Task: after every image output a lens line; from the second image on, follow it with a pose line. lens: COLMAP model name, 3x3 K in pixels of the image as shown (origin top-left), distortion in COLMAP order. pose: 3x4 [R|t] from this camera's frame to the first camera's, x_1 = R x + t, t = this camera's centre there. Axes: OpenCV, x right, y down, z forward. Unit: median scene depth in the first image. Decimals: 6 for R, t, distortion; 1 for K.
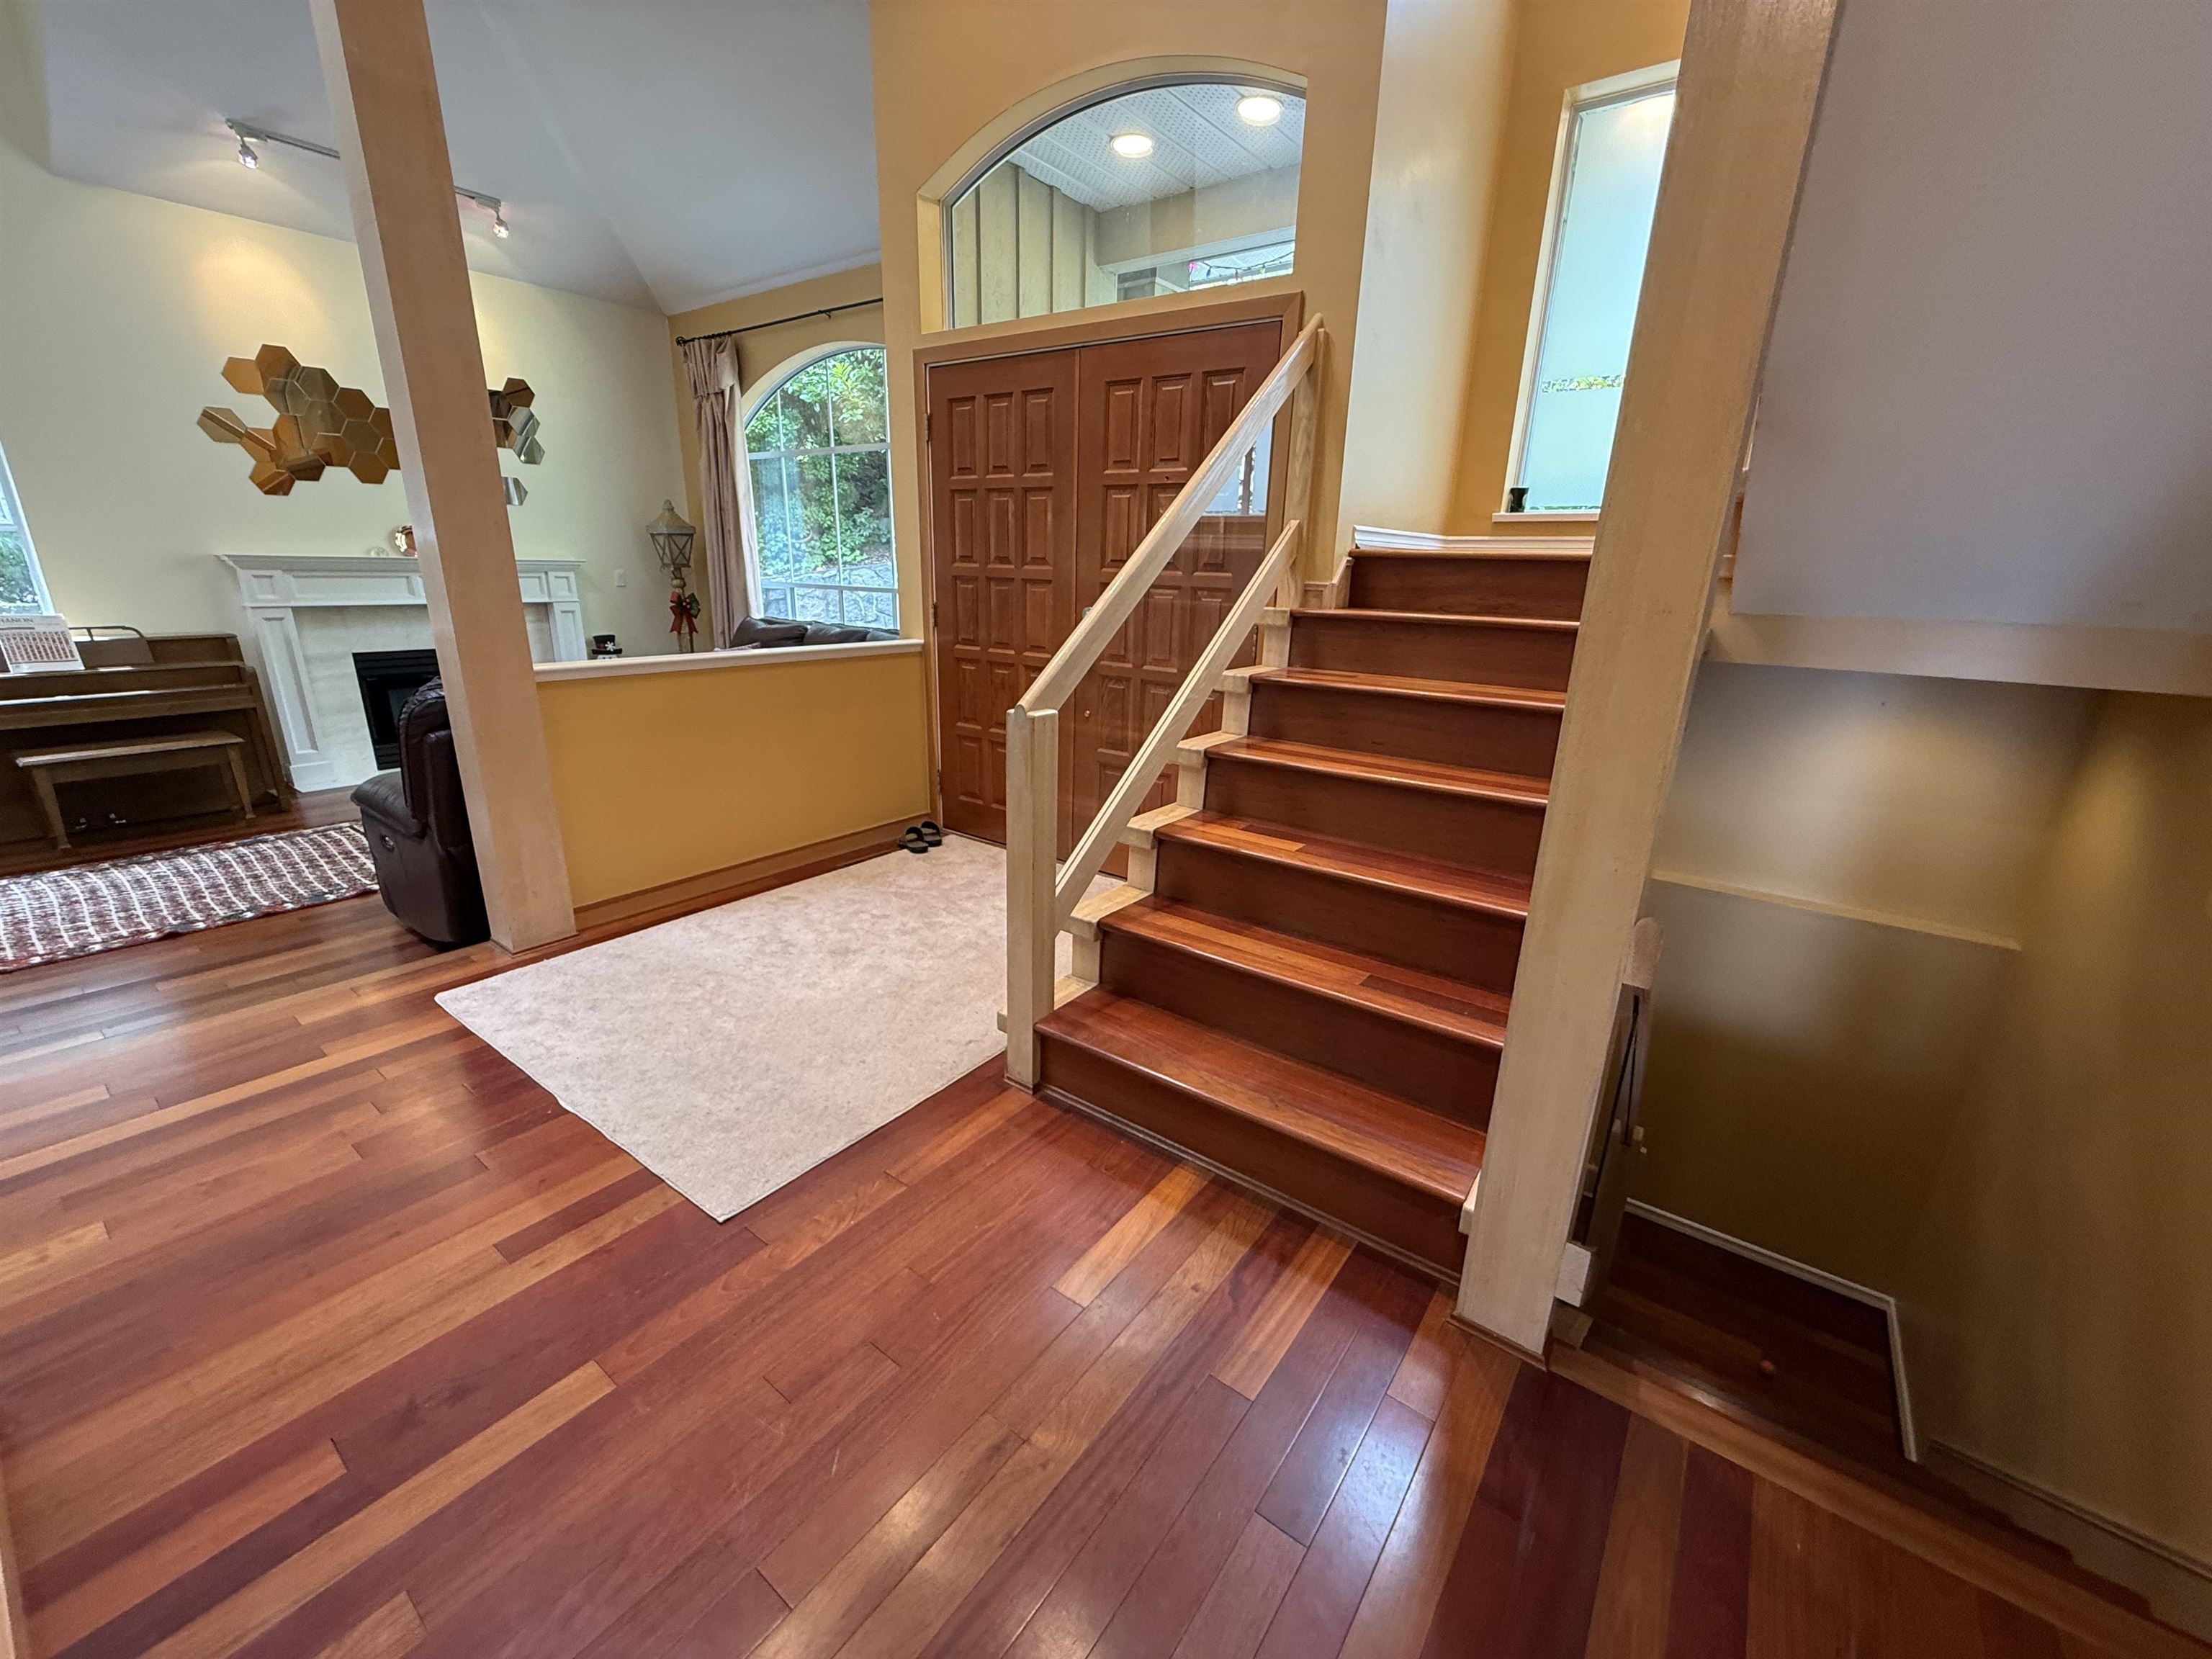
lens RADIAL K [[879.2, 0, 1111.2], [0, 879.2, 833.1], [0, 0, 1]] dist [0.001263, -0.000562]
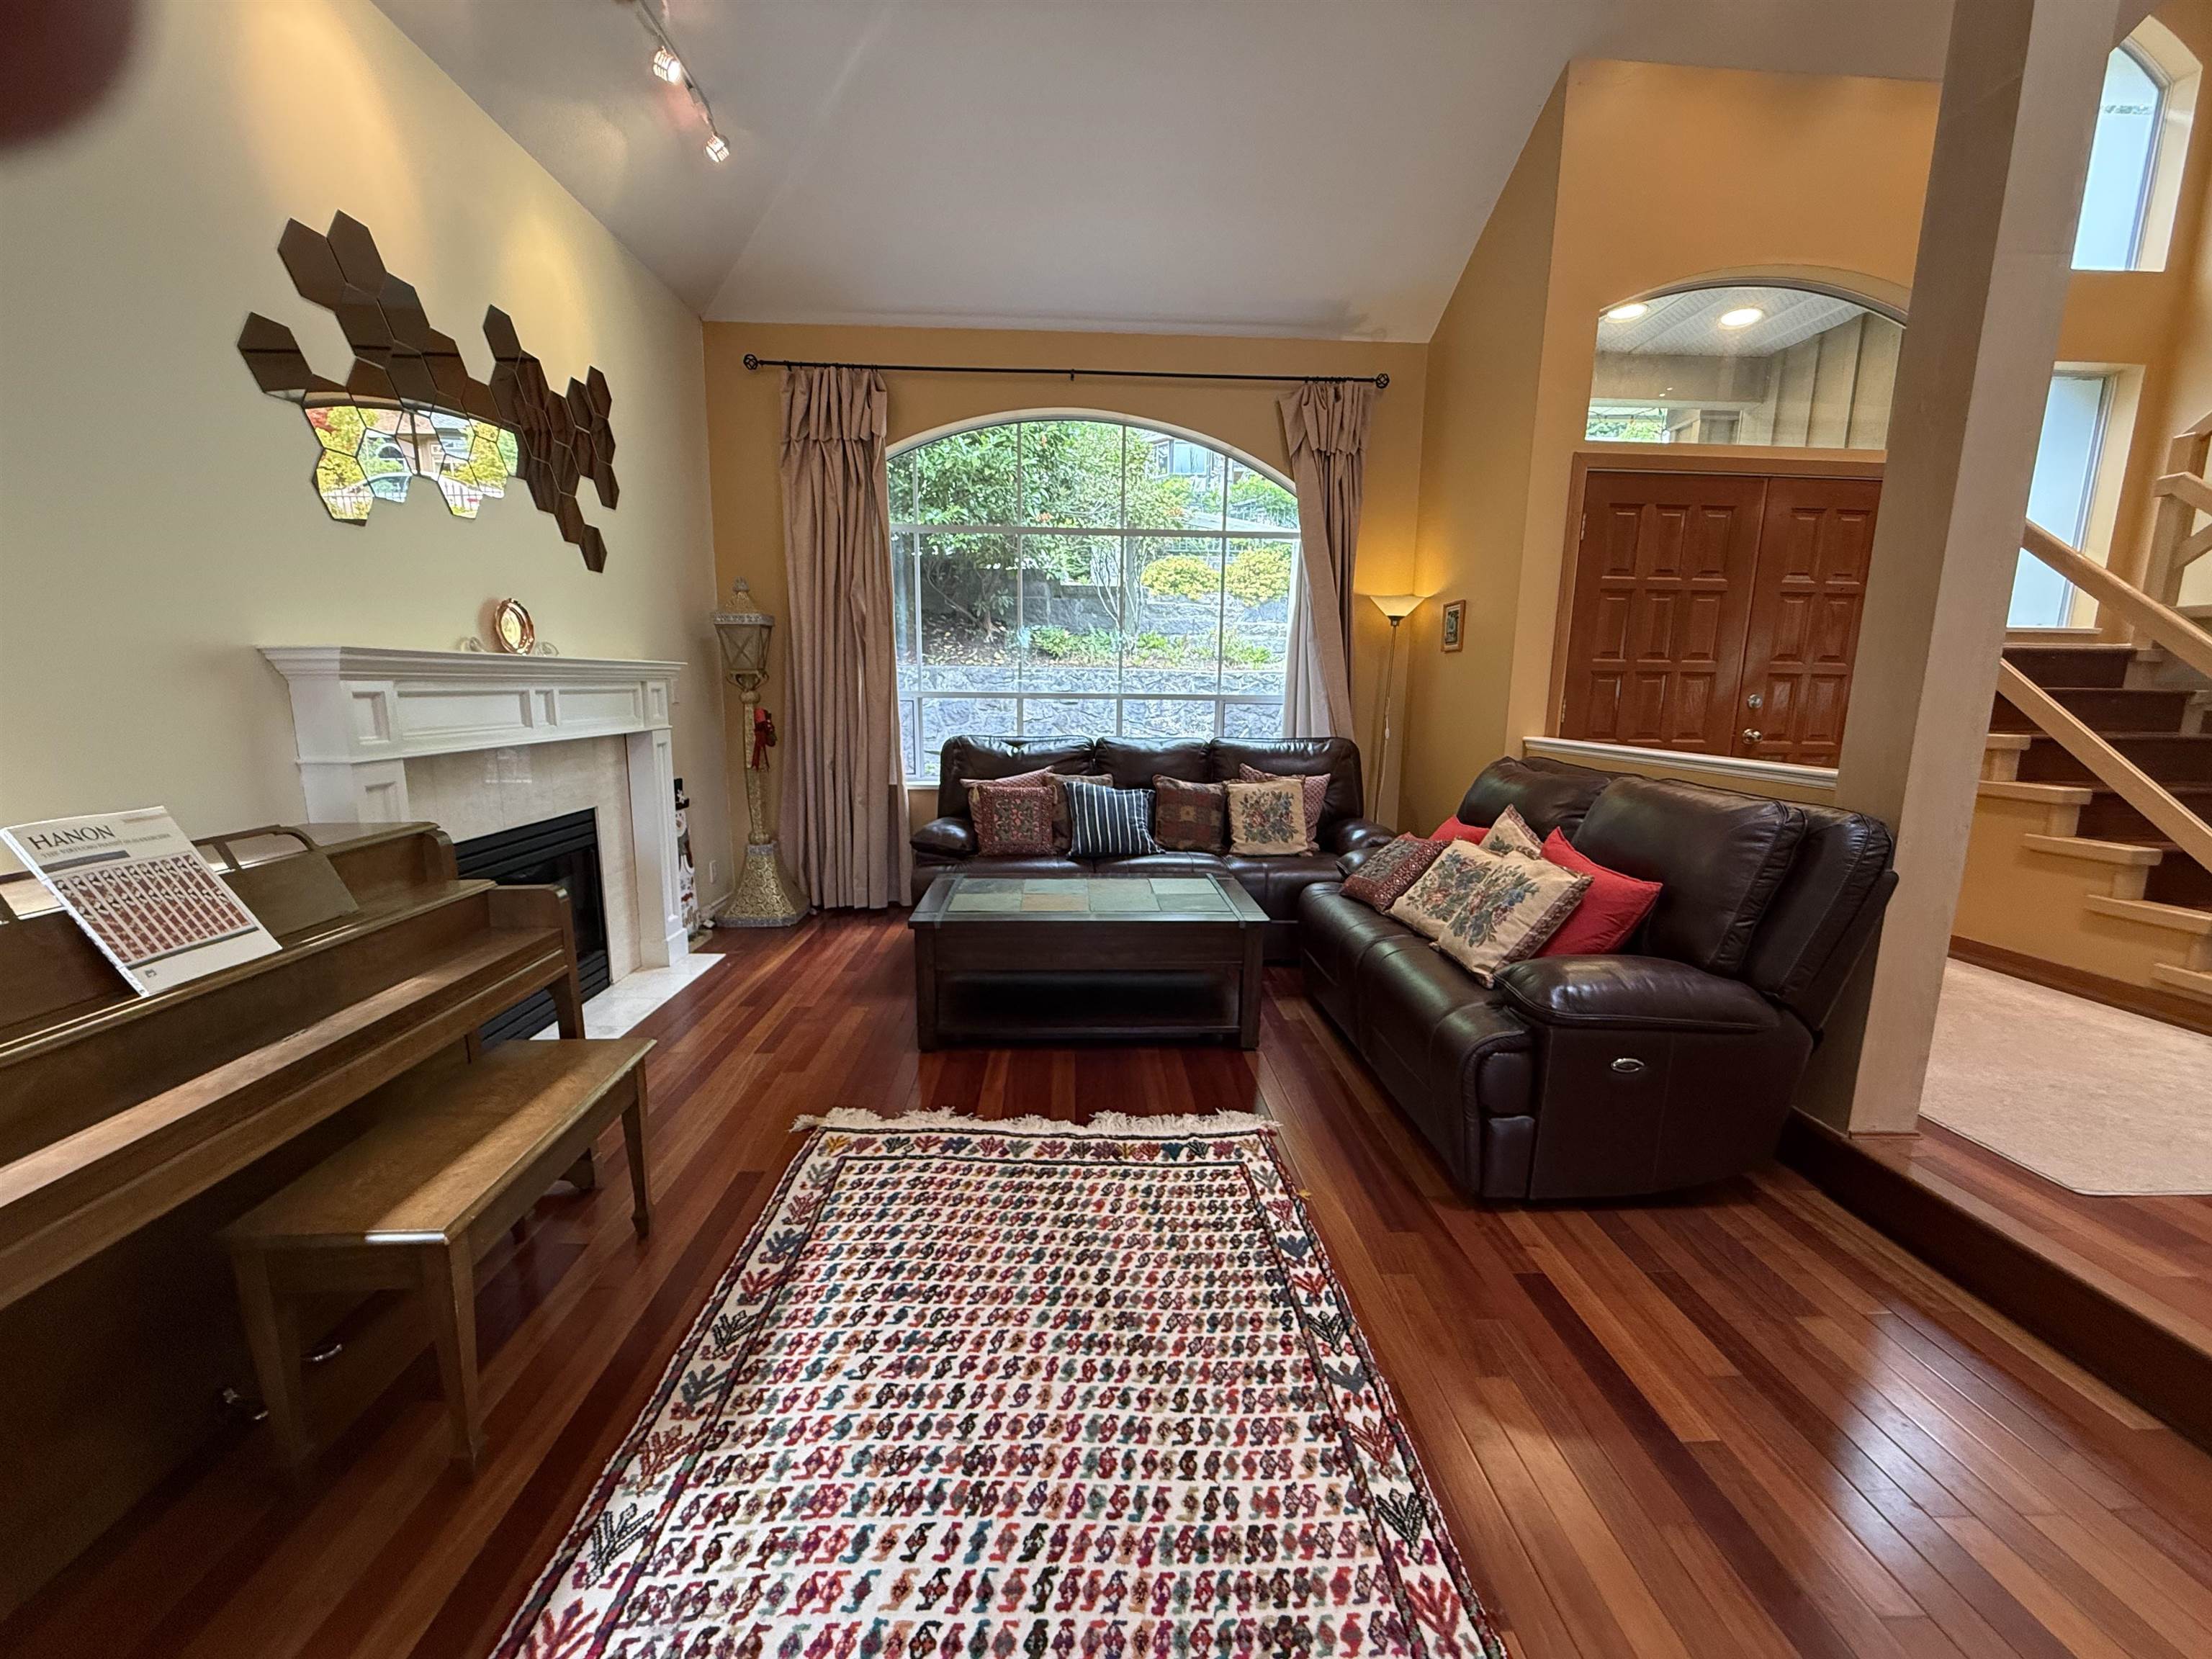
lens RADIAL K [[879.2, 0, 1106.5], [0, 879.2, 833.1], [0, 0, 1]] dist [0.001263, -0.000562]
pose [[0.780859, -0.121246, 0.612829, -1.068525], [0.191820, 0.980130, -0.050499, -0.143166], [-0.594529, 0.156986, 0.788600, 0.485487]]
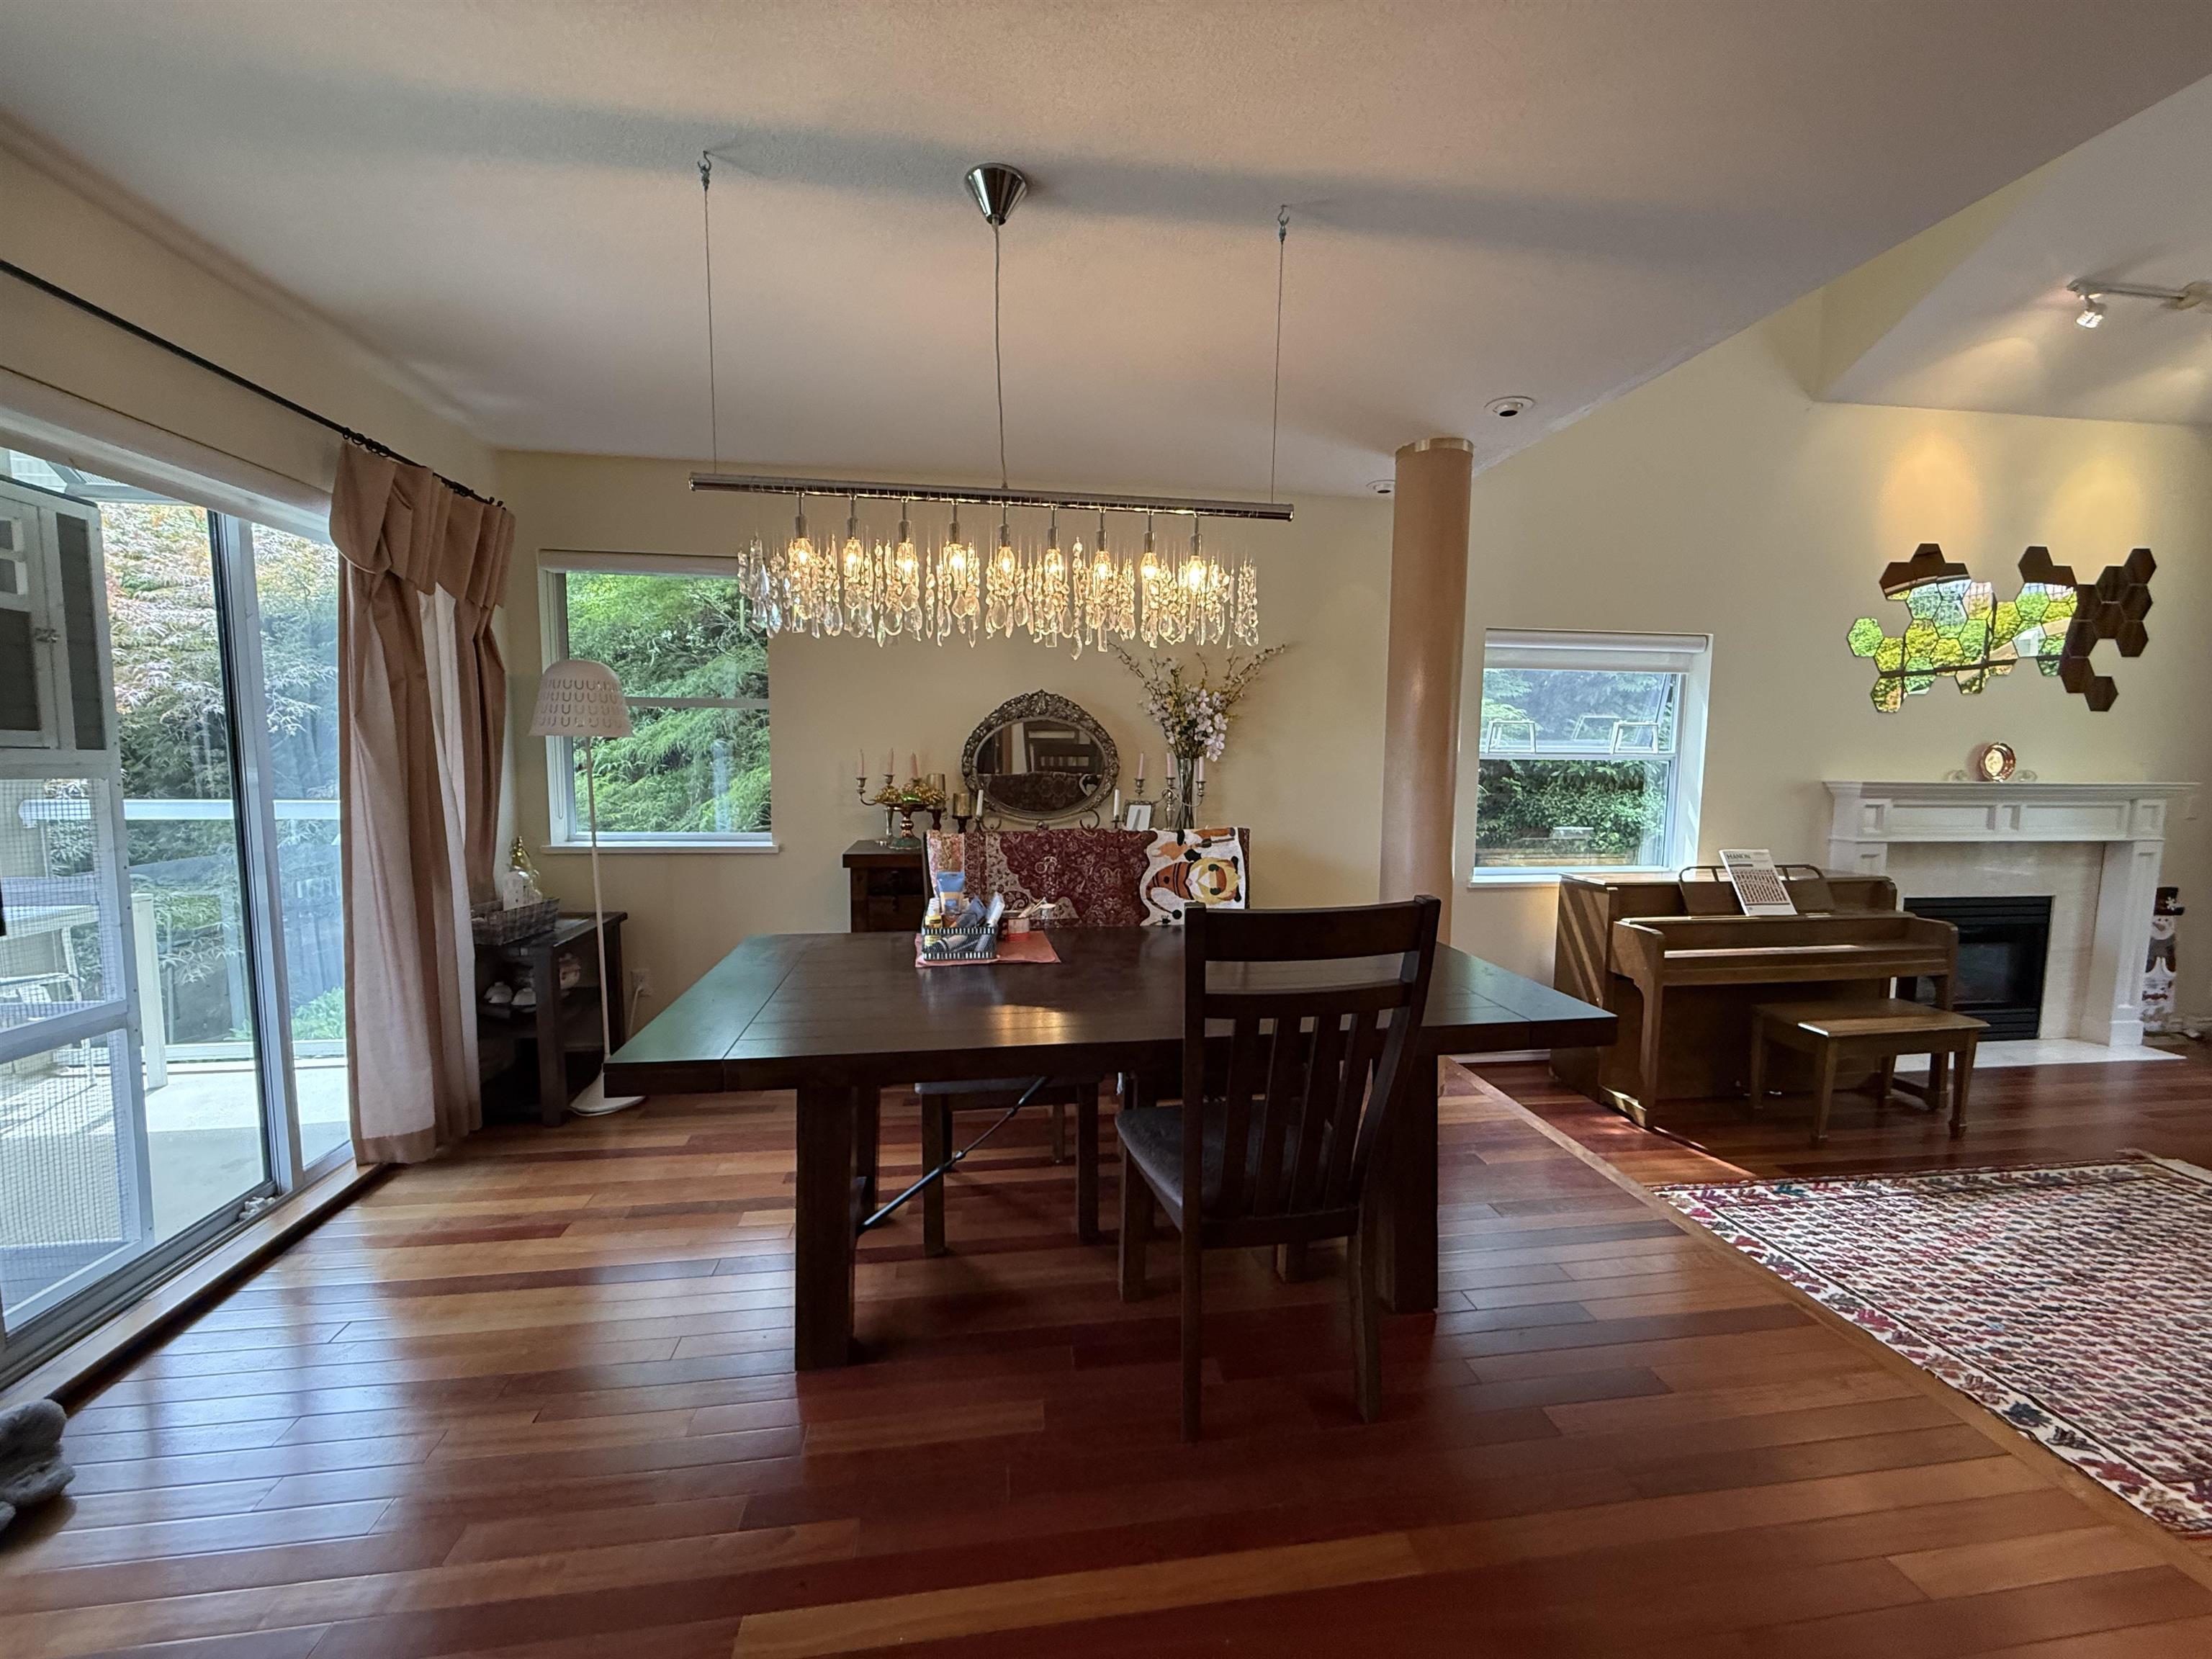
lens RADIAL K [[879.2, 0, 1108.0], [0, 879.2, 834.4], [0, 0, 1]] dist [0.001263, -0.000562]
pose [[0.702544, 0.048923, -0.709957, -0.988166], [-0.201956, 0.970324, -0.132982, -0.012180], [0.682382, 0.236806, 0.691576, -0.064027]]
